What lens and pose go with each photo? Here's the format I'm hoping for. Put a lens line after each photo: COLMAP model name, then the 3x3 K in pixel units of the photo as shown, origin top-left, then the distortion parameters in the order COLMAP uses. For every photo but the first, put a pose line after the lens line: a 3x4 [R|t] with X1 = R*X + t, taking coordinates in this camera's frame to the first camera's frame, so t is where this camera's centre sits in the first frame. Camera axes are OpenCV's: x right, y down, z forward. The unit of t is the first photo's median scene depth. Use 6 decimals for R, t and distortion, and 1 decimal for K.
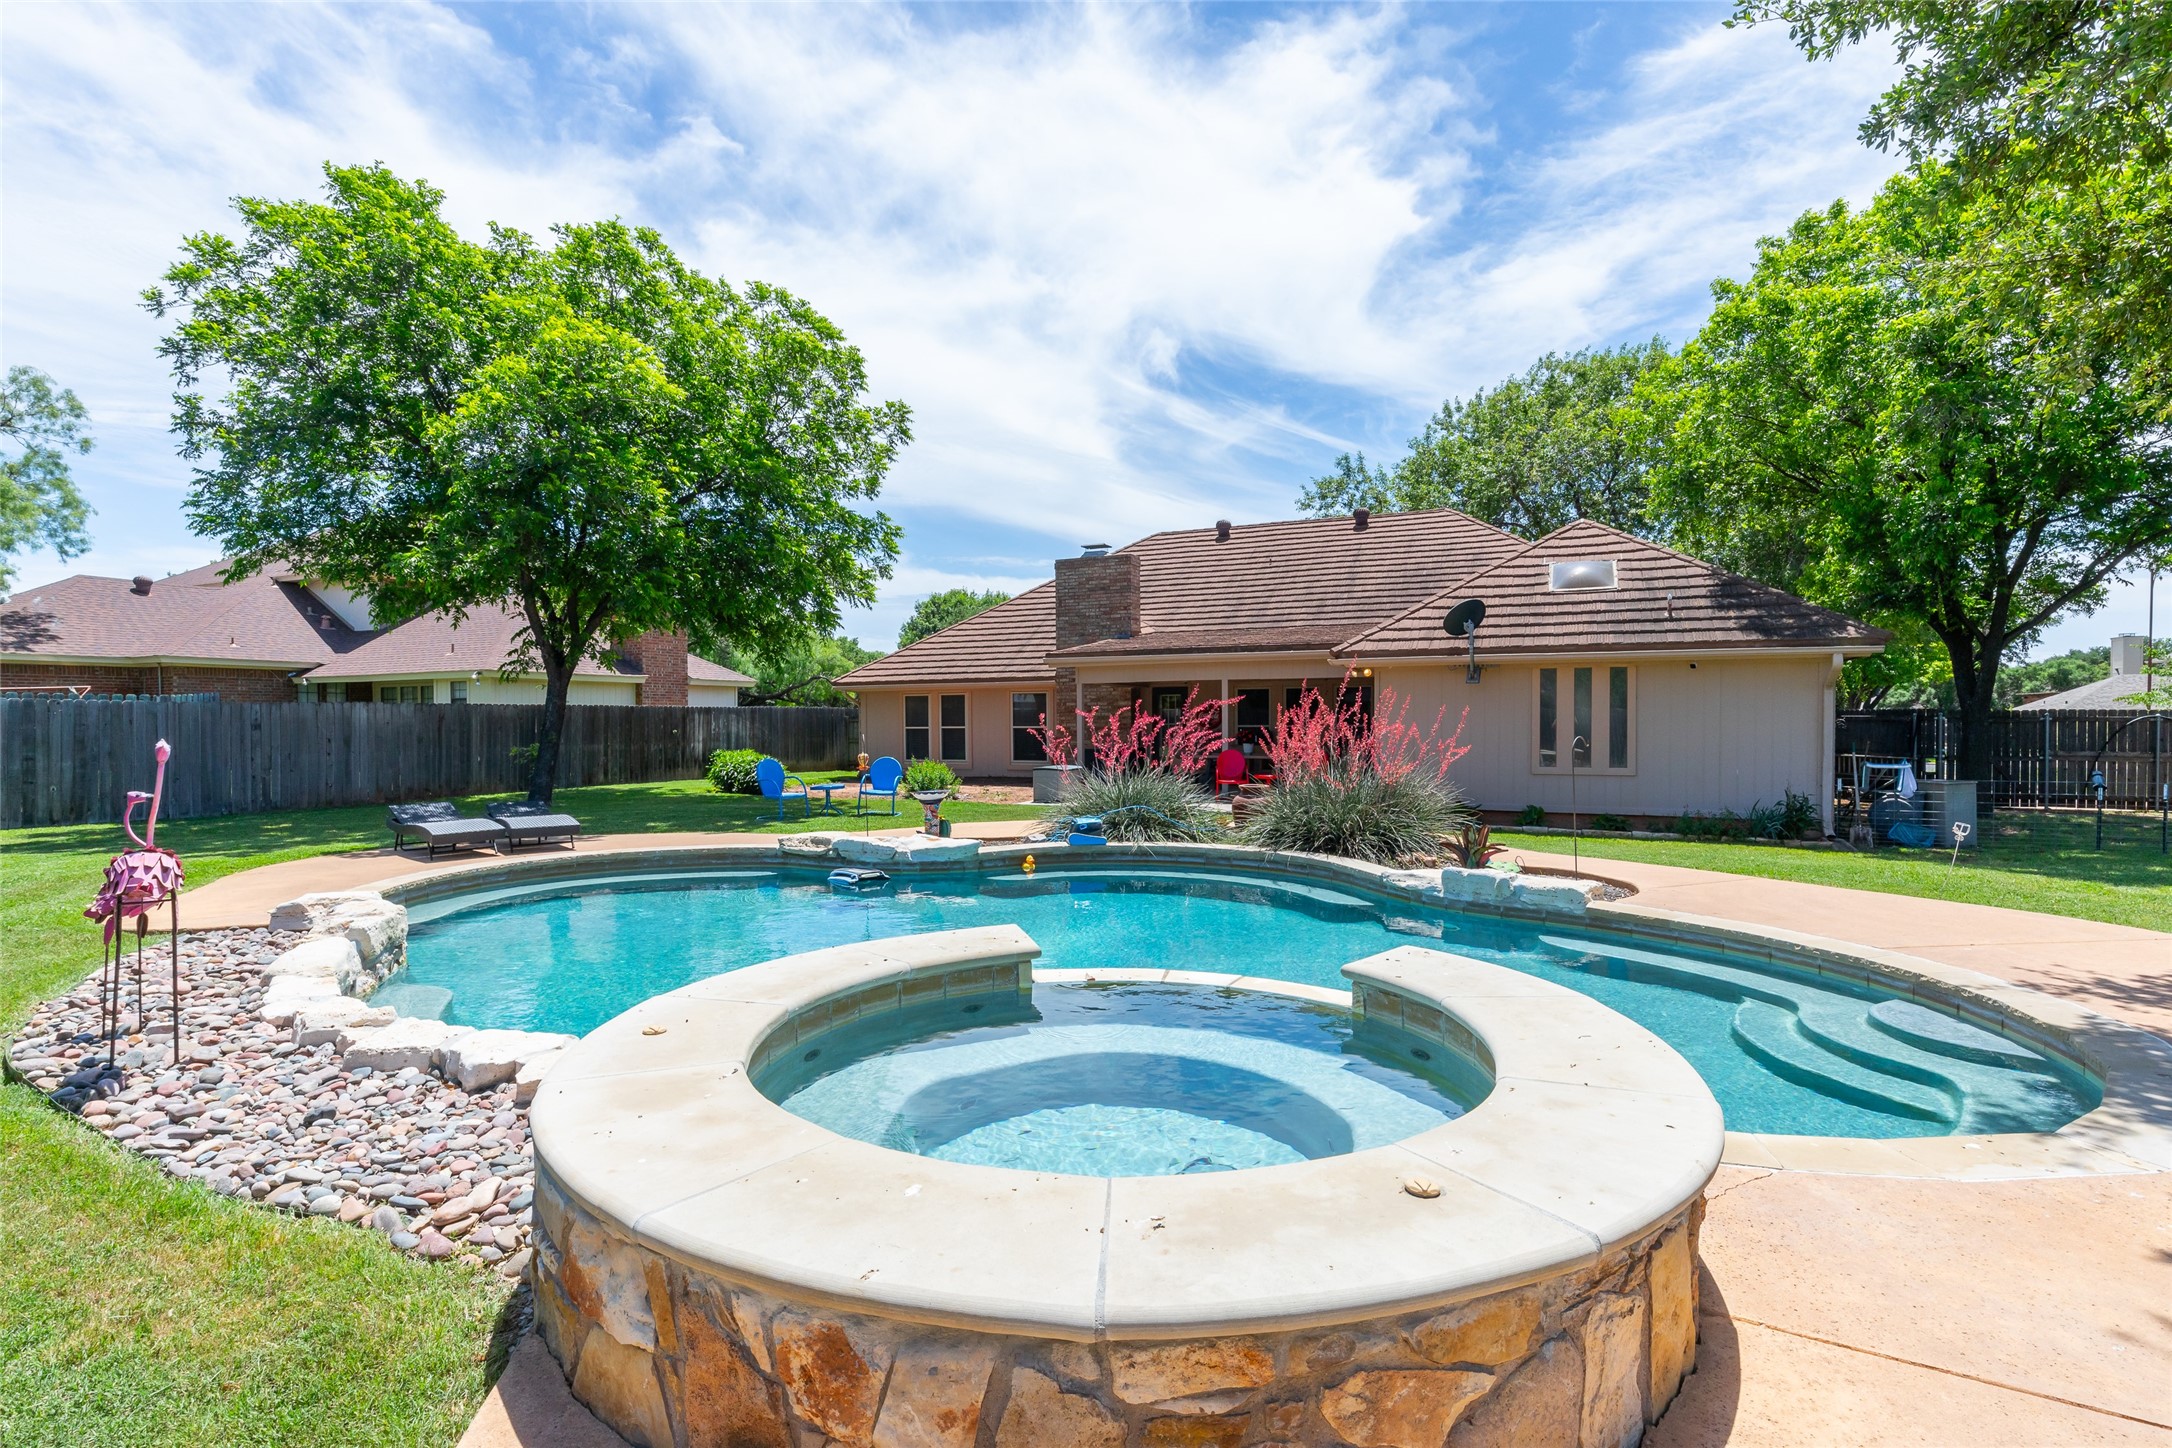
lens RADIAL K [[1076.0, 0, 1085.1], [0, 1076.0, 760.5], [0, 0, 1]] dist [-0.000798, -0.001886]
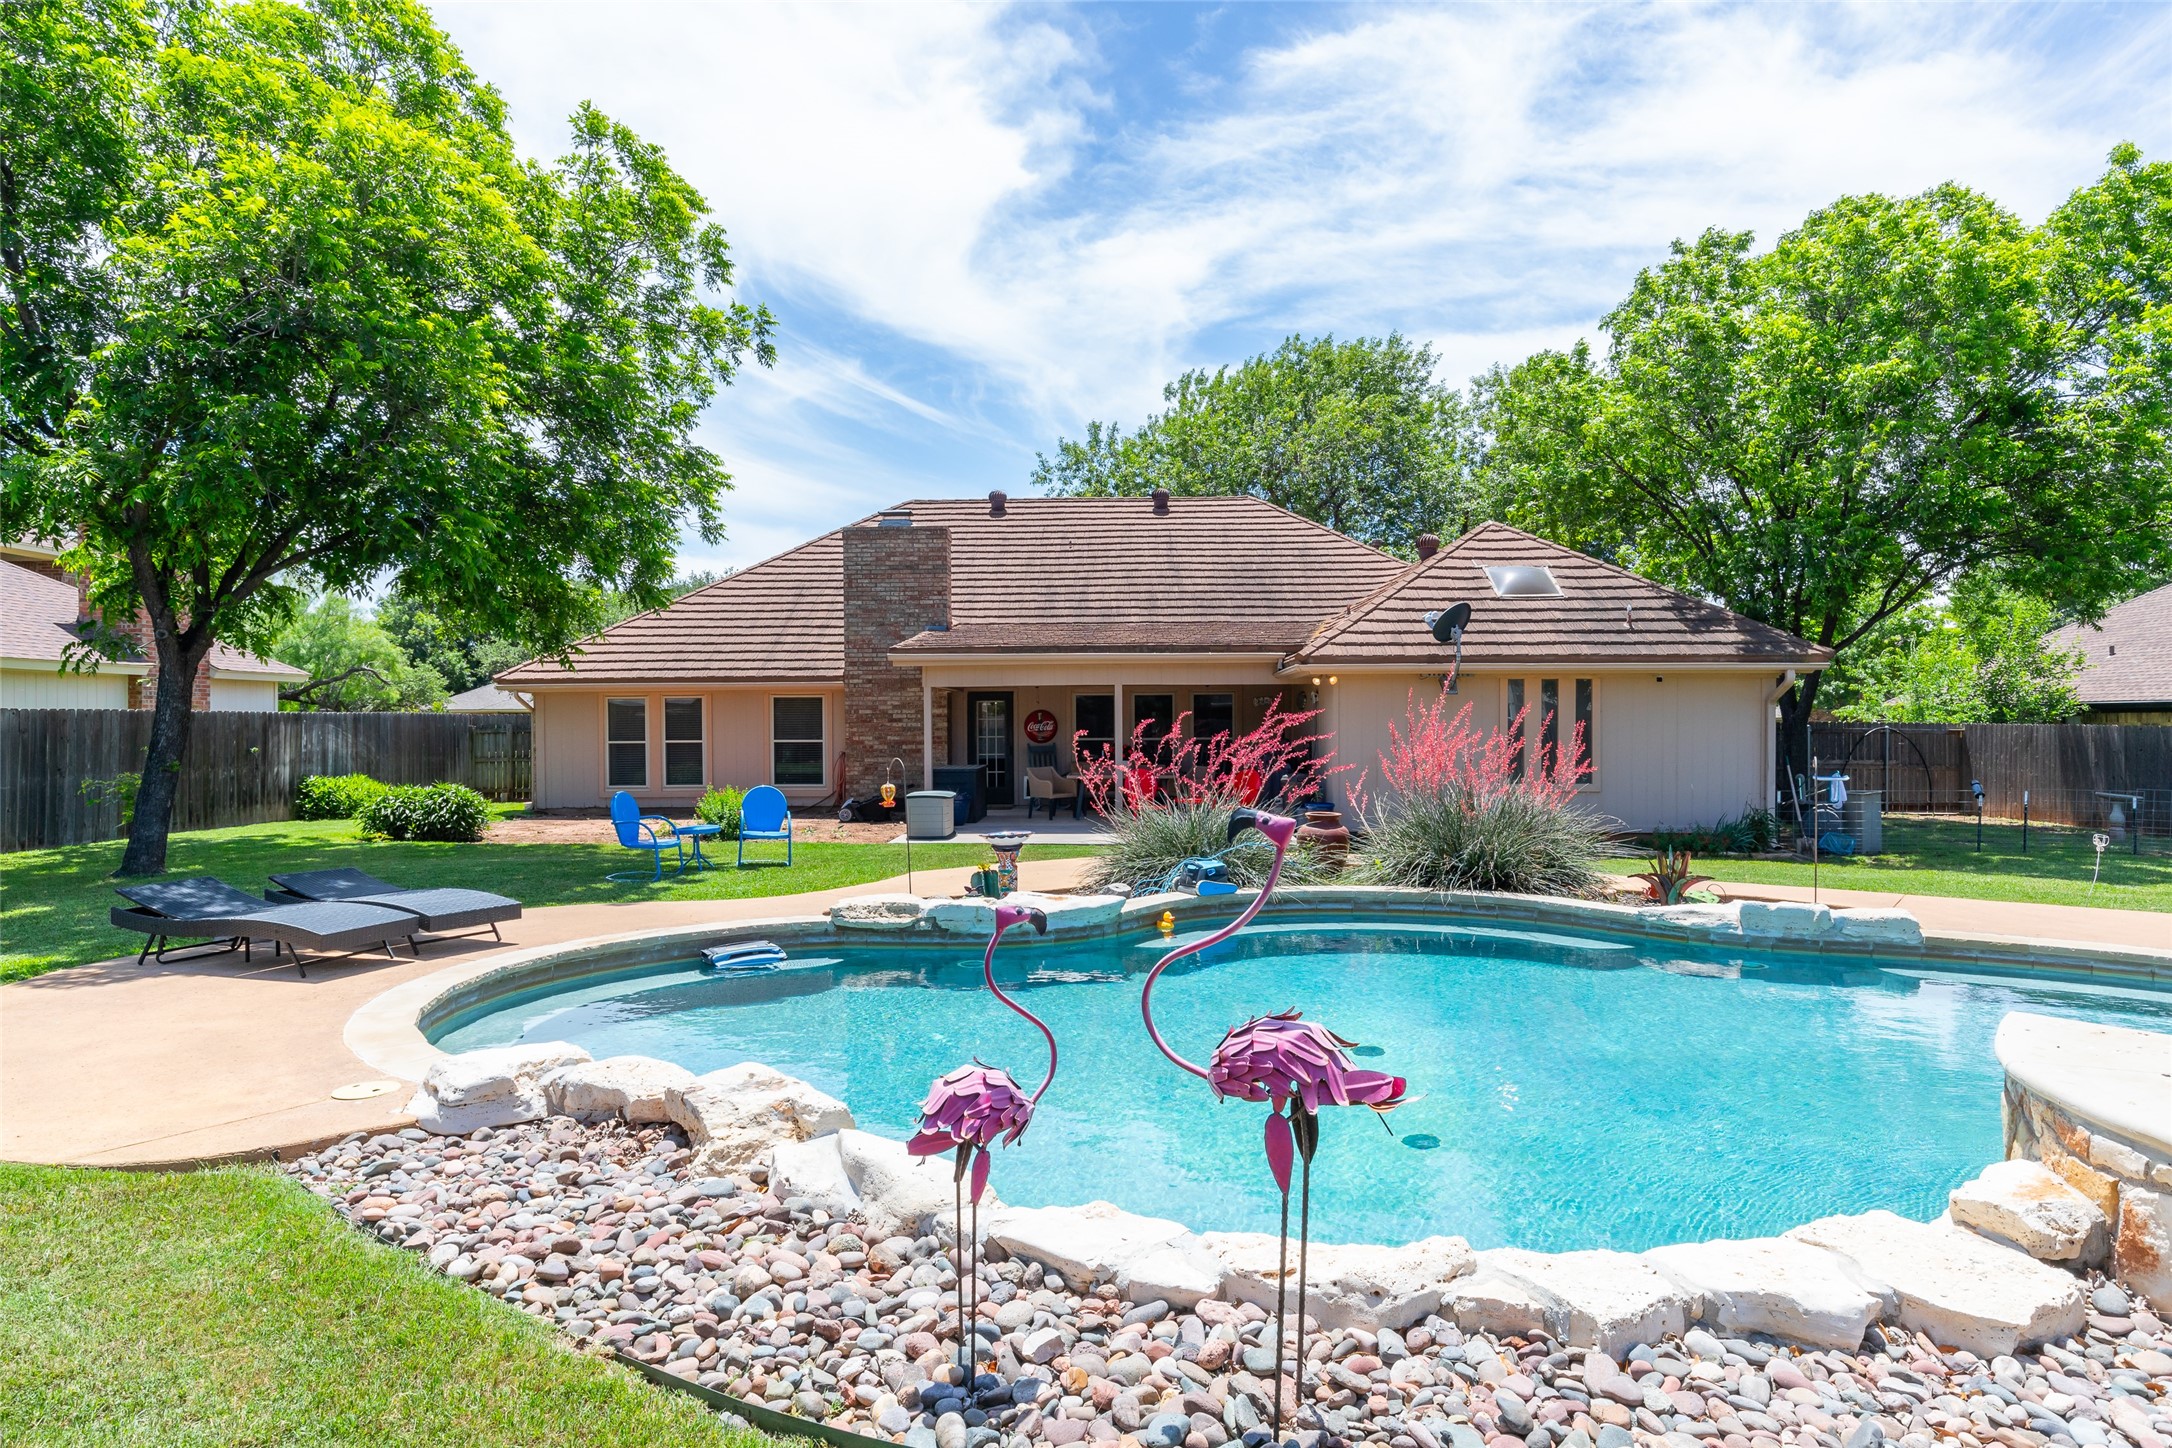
lens RADIAL K [[1274.0, 0, 1098.5], [0, 1274.0, 705.8], [0, 0, 1]] dist [-0.015771, 0.002579]
pose [[0.921467, 0.007668, 0.388382, -0.205624], [0.013435, 0.998578, -0.051593, -0.006177], [-0.388225, 0.052759, 0.920053, 0.077559]]
